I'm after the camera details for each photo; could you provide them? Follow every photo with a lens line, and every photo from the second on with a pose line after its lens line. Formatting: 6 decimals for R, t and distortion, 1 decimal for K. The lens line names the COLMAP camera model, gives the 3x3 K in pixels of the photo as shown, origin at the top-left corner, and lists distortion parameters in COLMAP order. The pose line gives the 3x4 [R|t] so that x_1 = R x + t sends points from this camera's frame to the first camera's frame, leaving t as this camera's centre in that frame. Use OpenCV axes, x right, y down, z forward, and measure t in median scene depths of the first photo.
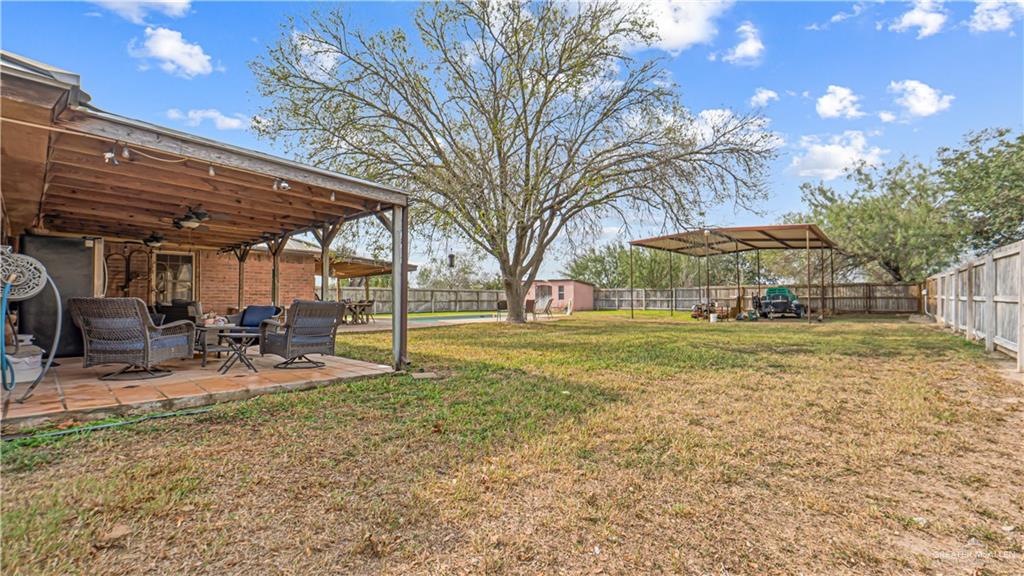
lens RADIAL K [[433.5, 0, 512.6], [0, 433.5, 292.2], [0, 0, 1]] dist [-0.004840, -0.001756]
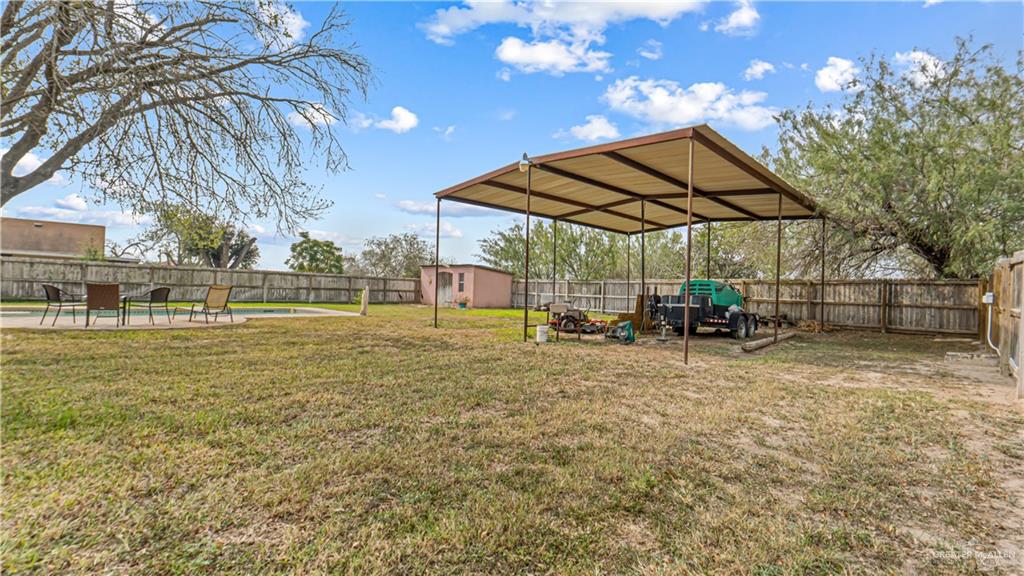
lens RADIAL K [[433.5, 0, 510.9], [0, 433.5, 288.0], [0, 0, 1]] dist [-0.004840, -0.001756]
pose [[0.995210, 0.035245, -0.091187, 0.355756], [-0.034740, 0.999371, 0.007117, 0.003021], [0.091381, -0.003915, 0.995808, 0.360724]]
